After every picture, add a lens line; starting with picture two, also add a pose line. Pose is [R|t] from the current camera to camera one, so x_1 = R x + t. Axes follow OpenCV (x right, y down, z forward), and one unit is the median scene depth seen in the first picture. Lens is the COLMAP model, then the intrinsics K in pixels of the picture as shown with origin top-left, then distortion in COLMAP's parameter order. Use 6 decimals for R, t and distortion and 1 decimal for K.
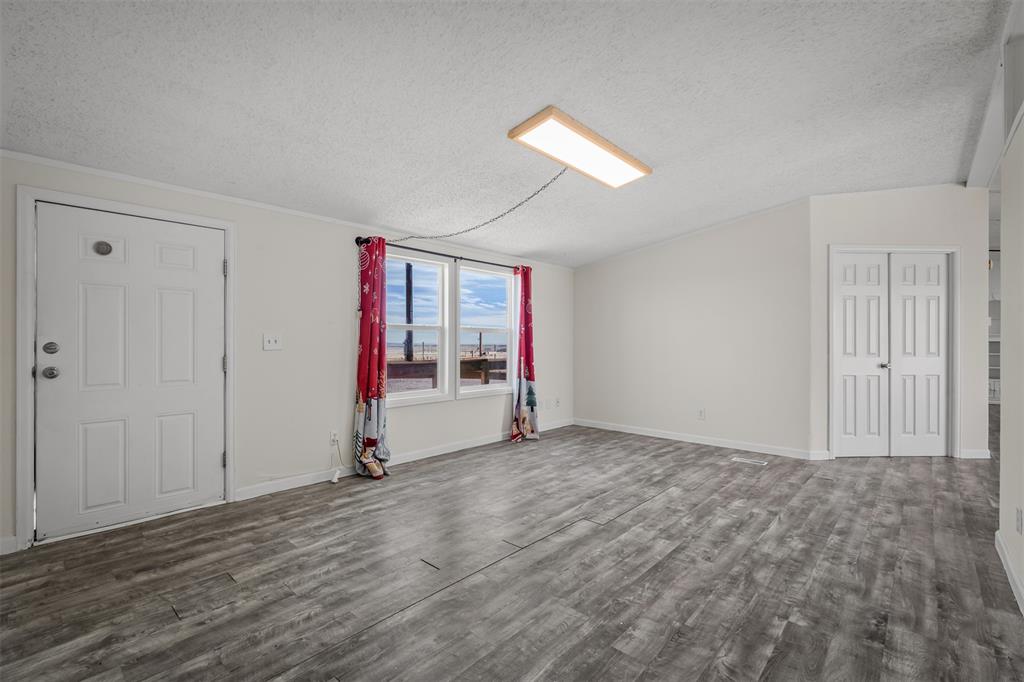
lens RADIAL K [[451.9, 0, 512.0], [0, 451.9, 341.0], [0, 0, 1]] dist [-0.003038, -0.000269]
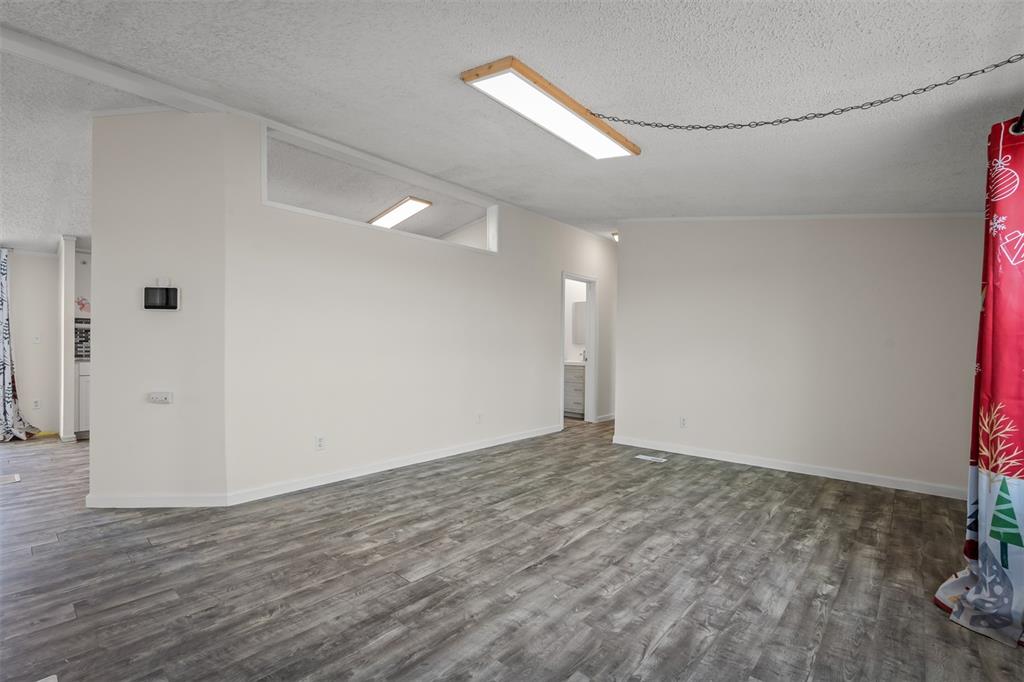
lens RADIAL K [[456.9, 0, 508.8], [0, 456.9, 335.4], [0, 0, 1]] dist [-0.000418, 0.000086]
pose [[-0.999861, -0.015332, -0.006560, 0.304560], [-0.015169, 0.999595, -0.024087, 0.008405], [0.006927, -0.023984, -0.999688, 2.092227]]
